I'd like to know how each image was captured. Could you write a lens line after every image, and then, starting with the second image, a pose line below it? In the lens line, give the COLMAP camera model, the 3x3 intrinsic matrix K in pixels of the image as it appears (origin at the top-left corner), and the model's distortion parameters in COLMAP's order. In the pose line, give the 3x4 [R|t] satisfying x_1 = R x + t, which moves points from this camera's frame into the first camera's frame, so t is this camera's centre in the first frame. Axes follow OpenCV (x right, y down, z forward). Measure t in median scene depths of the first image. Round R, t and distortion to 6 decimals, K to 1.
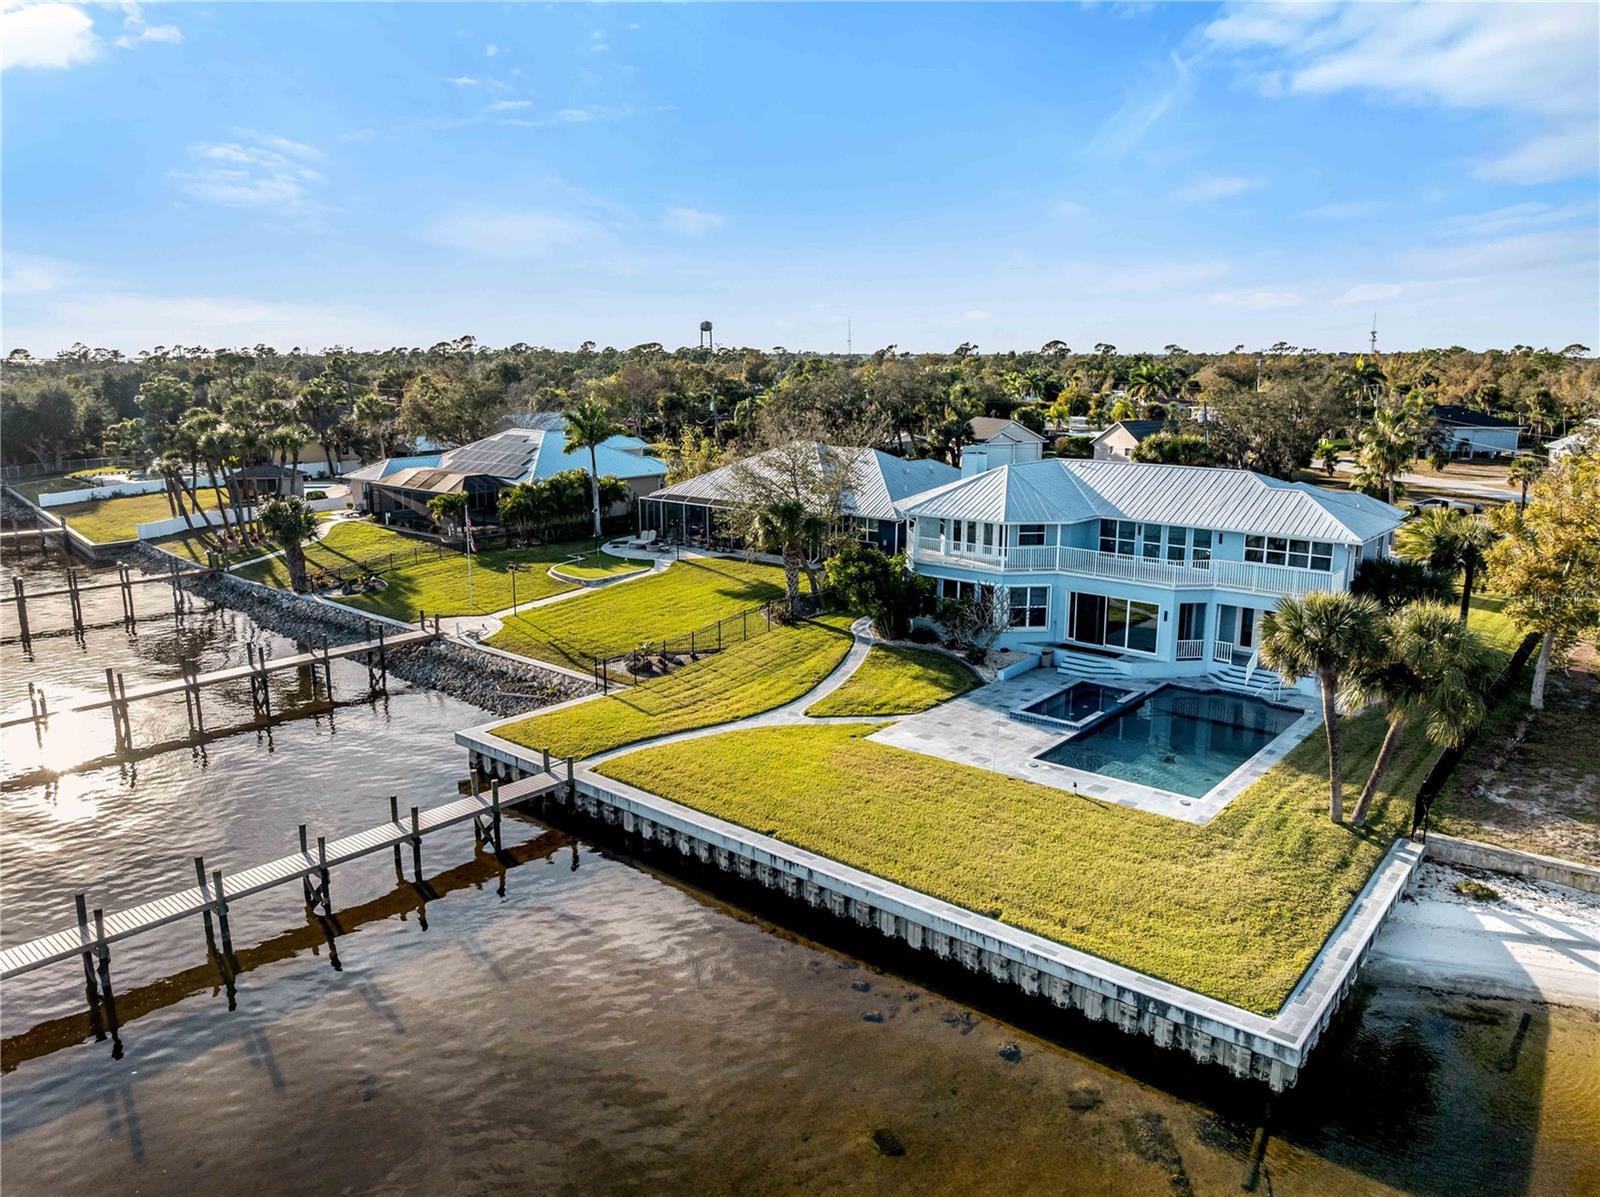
lens RADIAL K [[1112.6, 0, 790.9], [0, 1112.6, 577.7], [0, 0, 1]] dist [-0.031320, -0.006853]
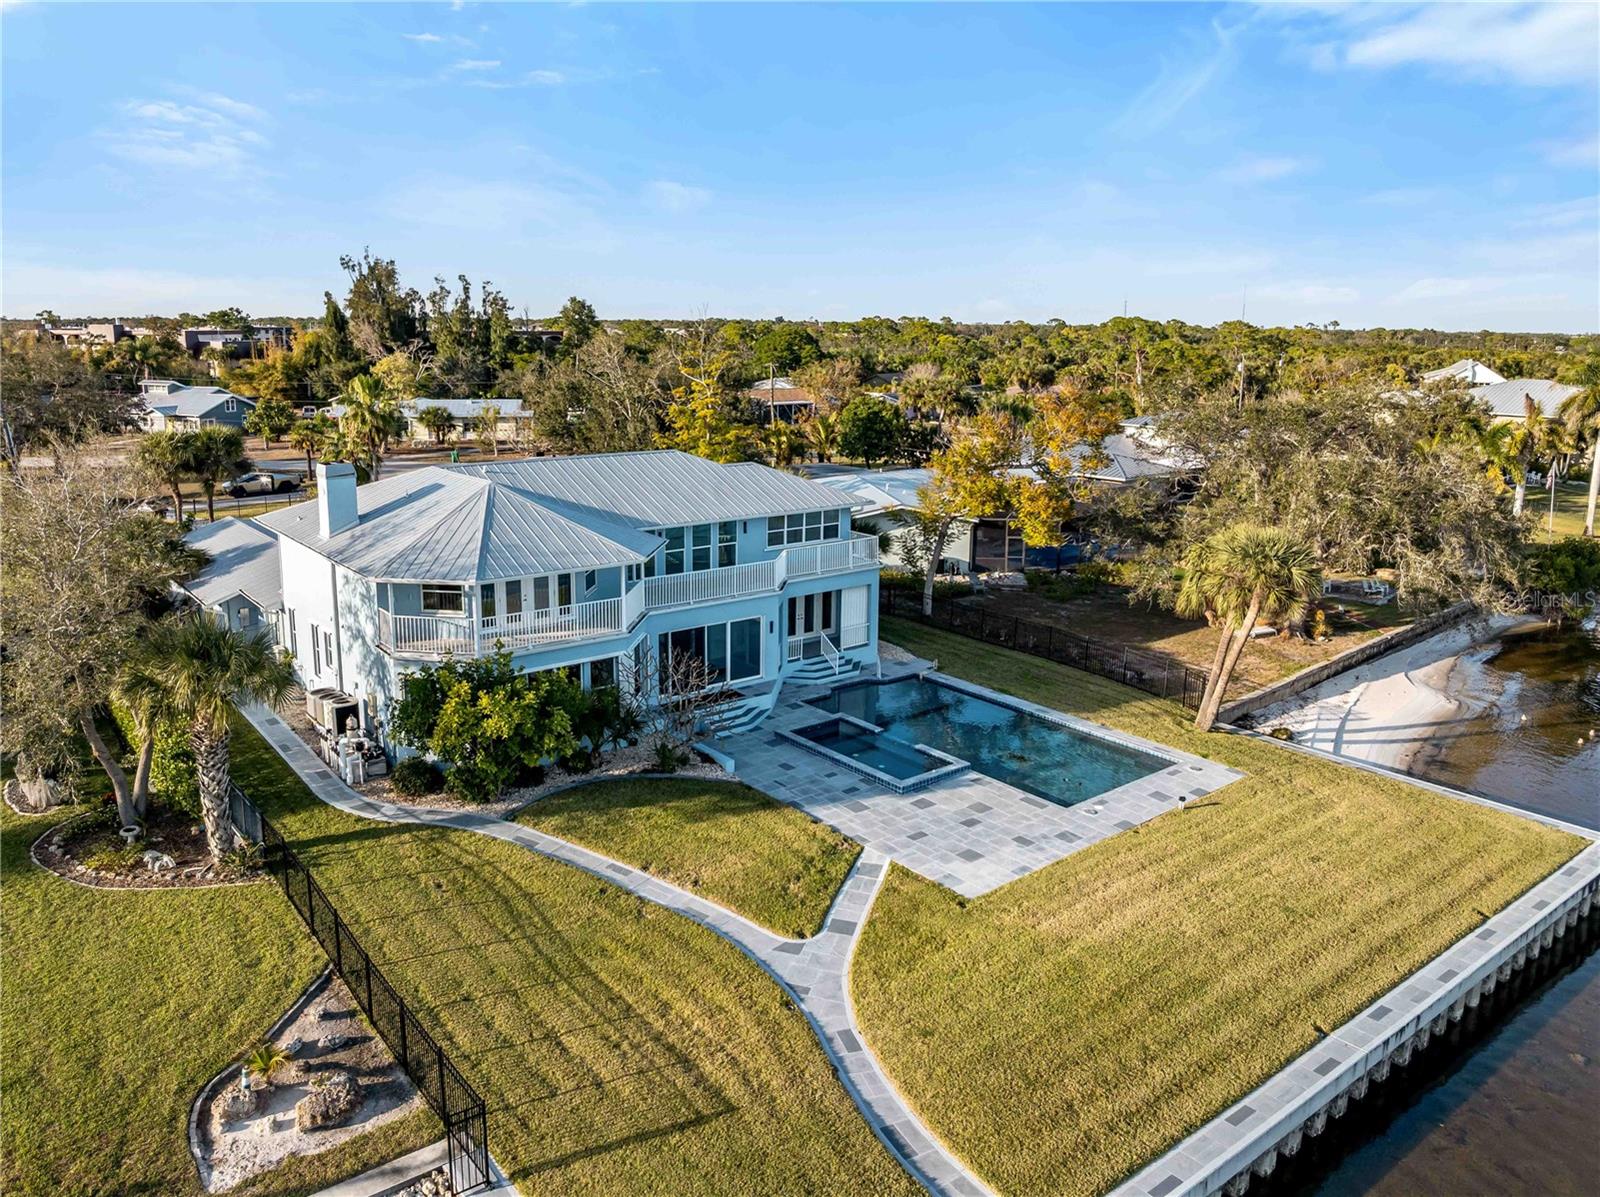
lens RADIAL K [[1149.9, 0, 771.3], [0, 1149.9, 578.5], [0, 0, 1]] dist [-0.032896, -0.001691]
pose [[0.217867, -0.213391, 0.952365, -0.486054], [0.186259, 0.966961, 0.174052, -0.153760], [-0.958041, 0.139466, 0.250415, 0.783030]]
